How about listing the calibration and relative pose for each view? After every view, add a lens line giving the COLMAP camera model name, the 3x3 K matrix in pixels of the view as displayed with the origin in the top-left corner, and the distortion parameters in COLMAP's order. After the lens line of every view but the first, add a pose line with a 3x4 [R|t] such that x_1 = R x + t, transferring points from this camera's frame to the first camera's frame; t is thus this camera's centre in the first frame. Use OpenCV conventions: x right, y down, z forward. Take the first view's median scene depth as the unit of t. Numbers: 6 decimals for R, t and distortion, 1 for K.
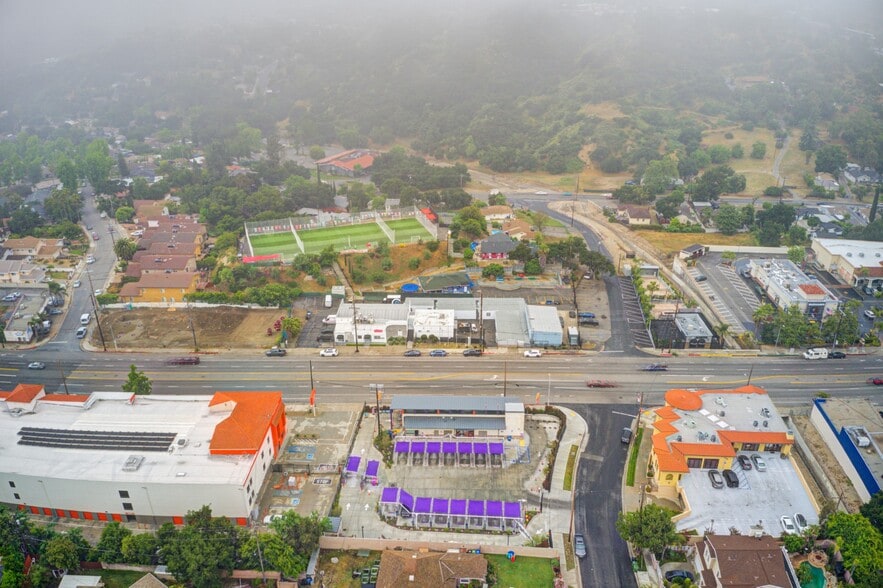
lens RADIAL K [[650.2, 0, 441.8], [0, 650.2, 297.5], [0, 0, 1]] dist [0.250066, -0.546289]
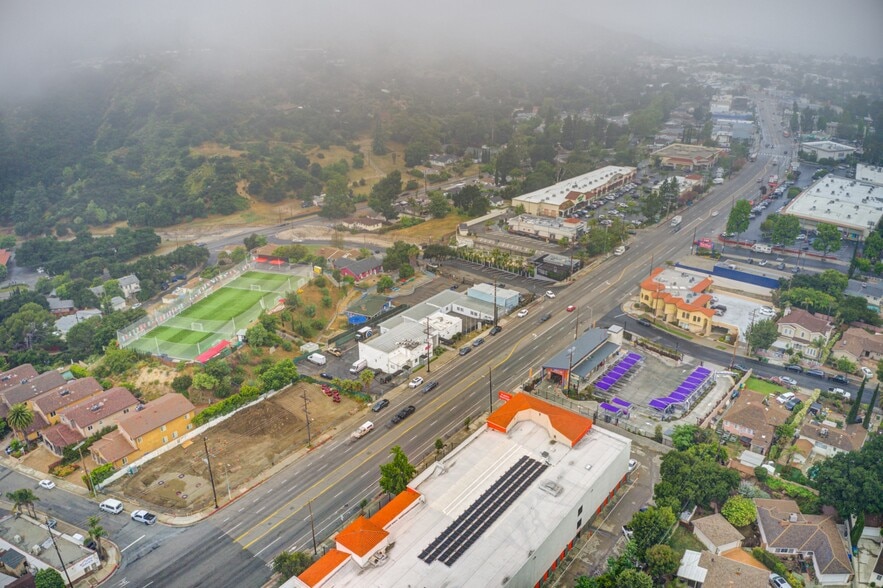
lens RADIAL K [[650.2, 0, 441.8], [0, 650.2, 297.5], [0, 0, 1]] dist [0.250066, -0.546289]
pose [[0.596677, -0.320509, 0.735698, -0.665961], [0.364439, 0.925012, 0.107412, -0.102424], [-0.714955, 0.204027, 0.668739, 0.215450]]
